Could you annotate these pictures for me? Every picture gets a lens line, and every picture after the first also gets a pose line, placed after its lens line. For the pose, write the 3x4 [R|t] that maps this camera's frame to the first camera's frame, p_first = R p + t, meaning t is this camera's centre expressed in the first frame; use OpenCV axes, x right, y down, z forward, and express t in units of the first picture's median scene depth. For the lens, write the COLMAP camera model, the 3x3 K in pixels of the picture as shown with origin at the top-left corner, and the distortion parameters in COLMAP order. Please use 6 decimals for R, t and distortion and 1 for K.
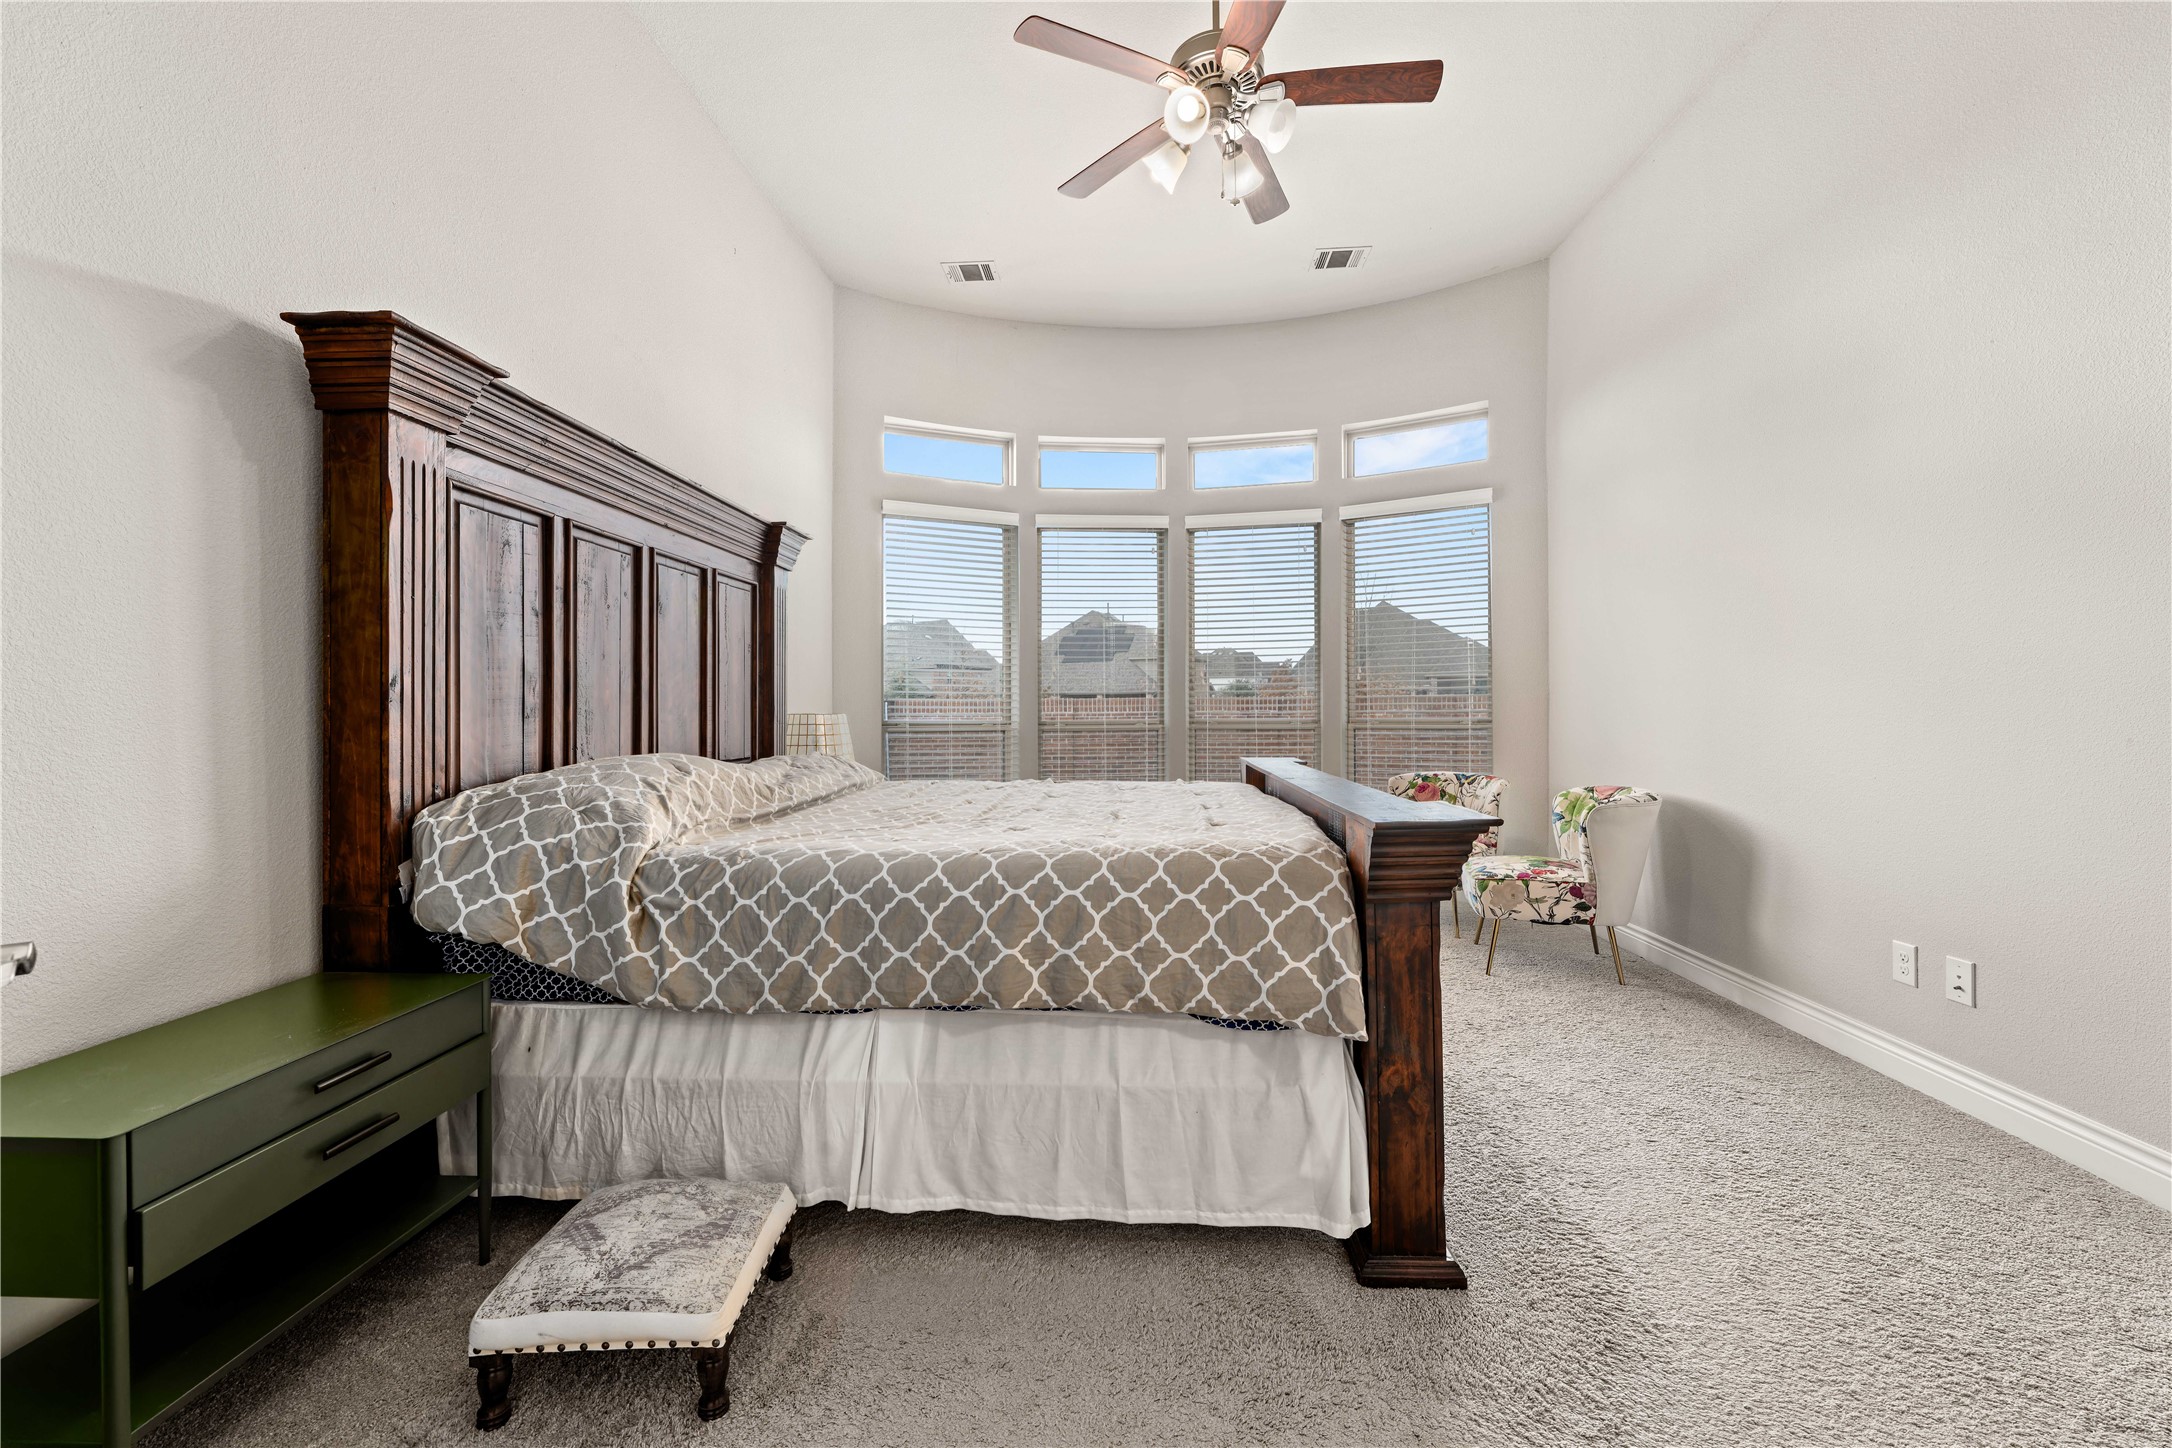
lens RADIAL K [[878.4, 0, 1086.7], [0, 878.4, 715.1], [0, 0, 1]] dist [0.004913, 0.000228]
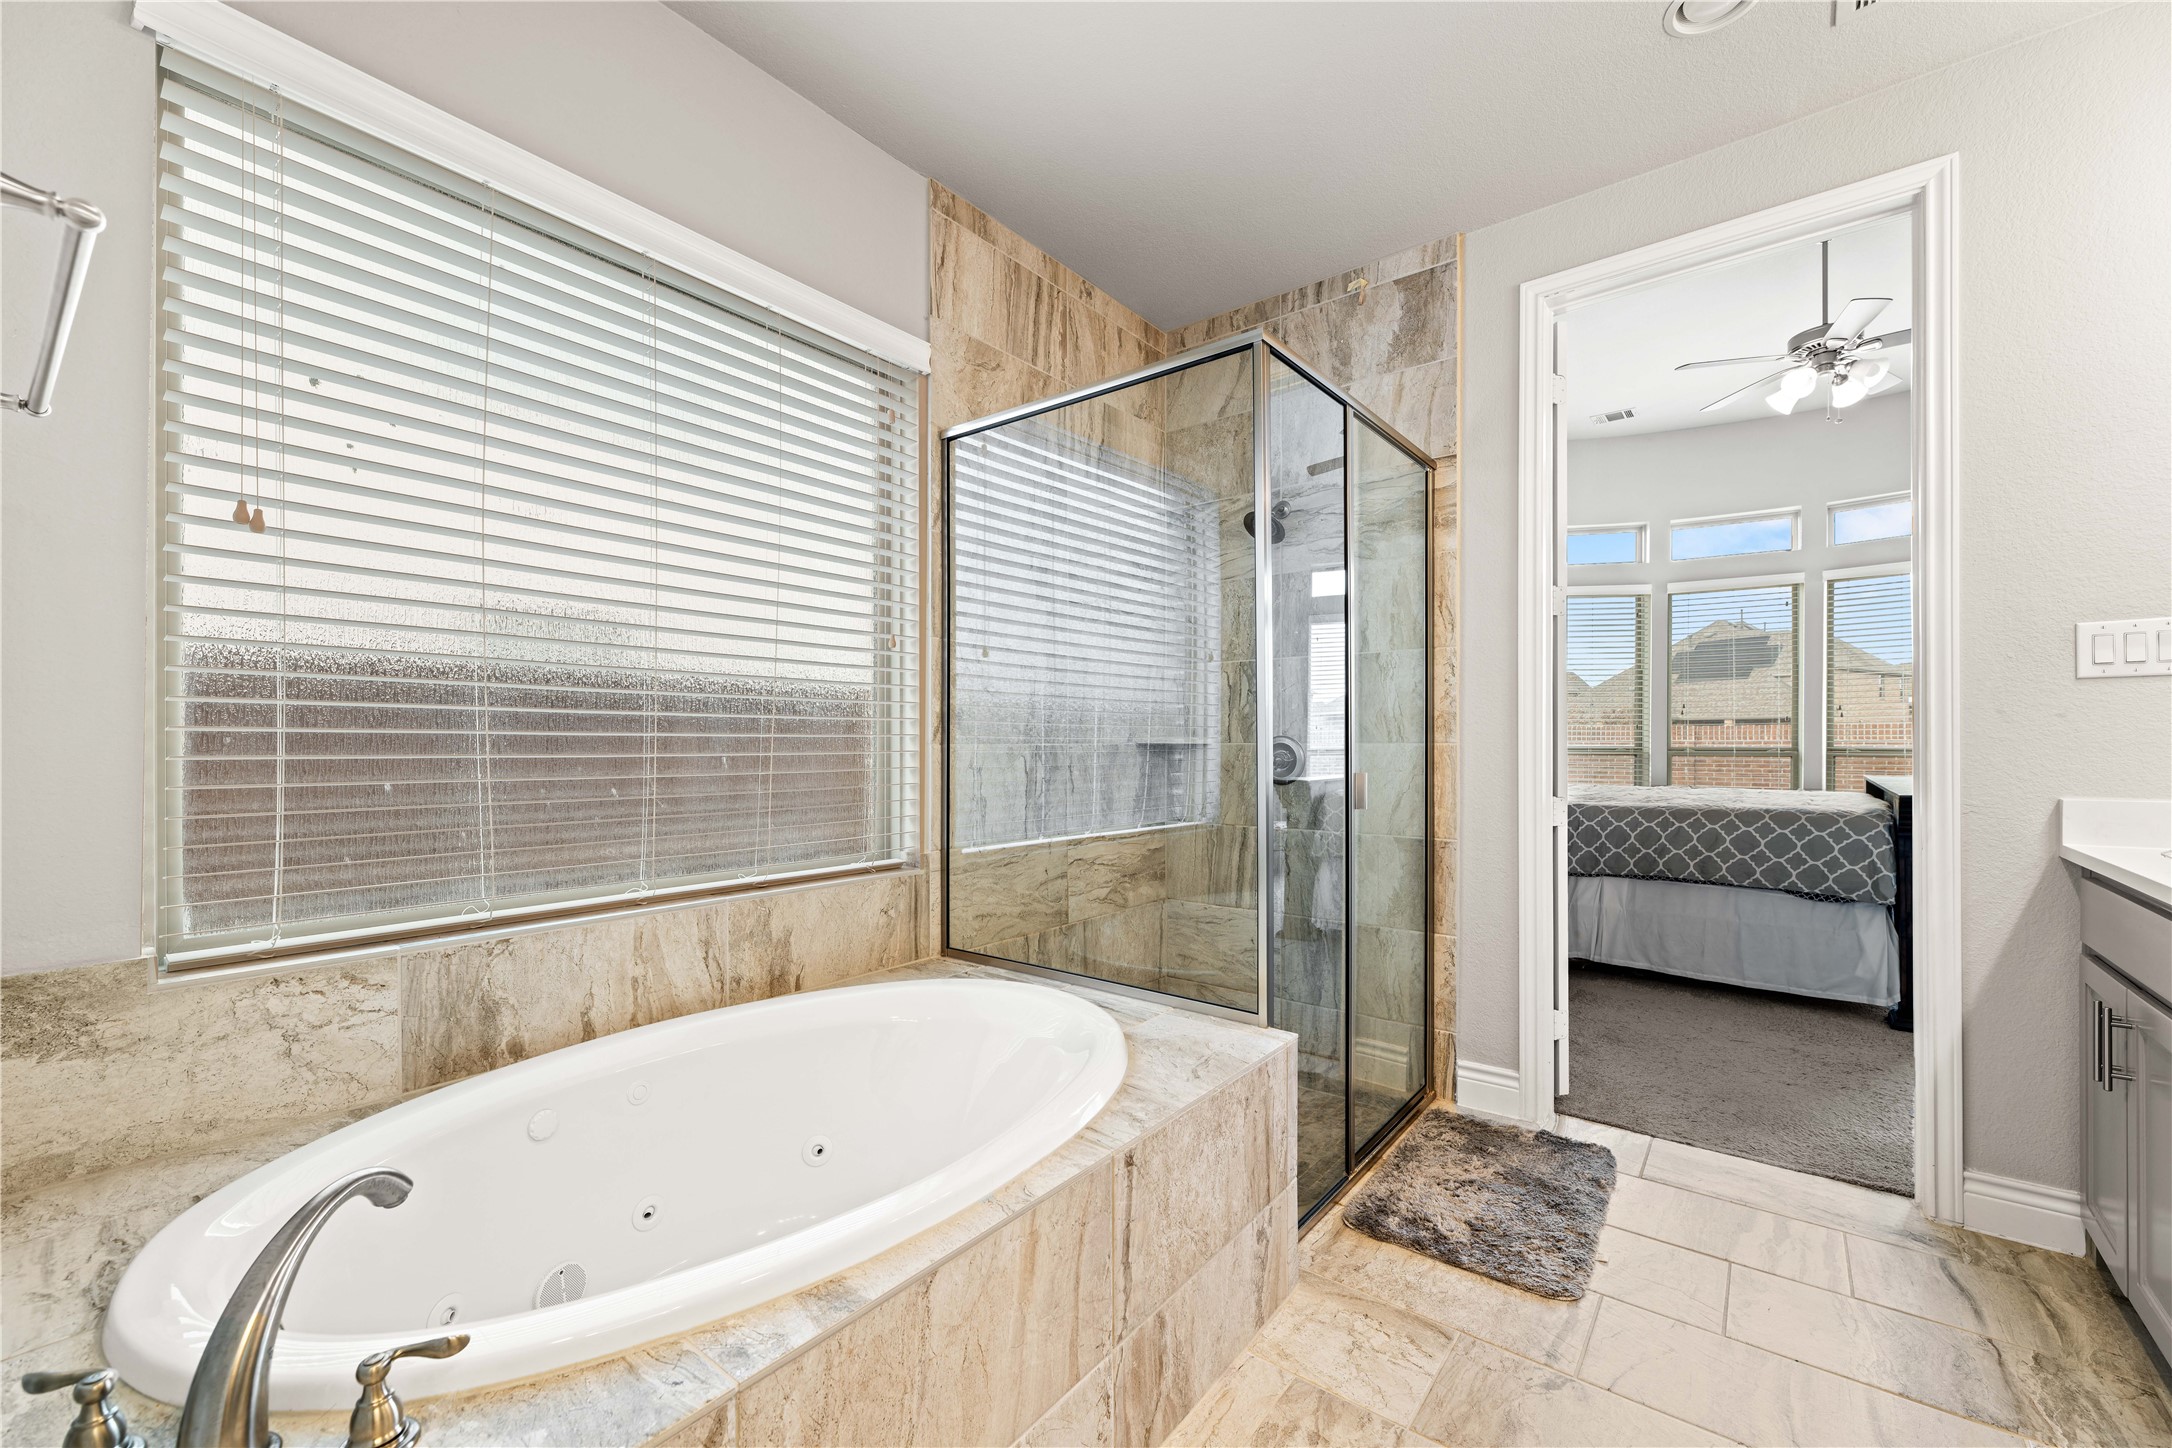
lens RADIAL K [[878.4, 0, 1076.2], [0, 878.4, 740.4], [0, 0, 1]] dist [0.004913, 0.000228]
pose [[0.812206, 0.006277, -0.583336, -0.026676], [-0.005707, 0.999980, 0.002814, -0.001874], [0.583342, 0.001043, 0.812226, -1.606145]]
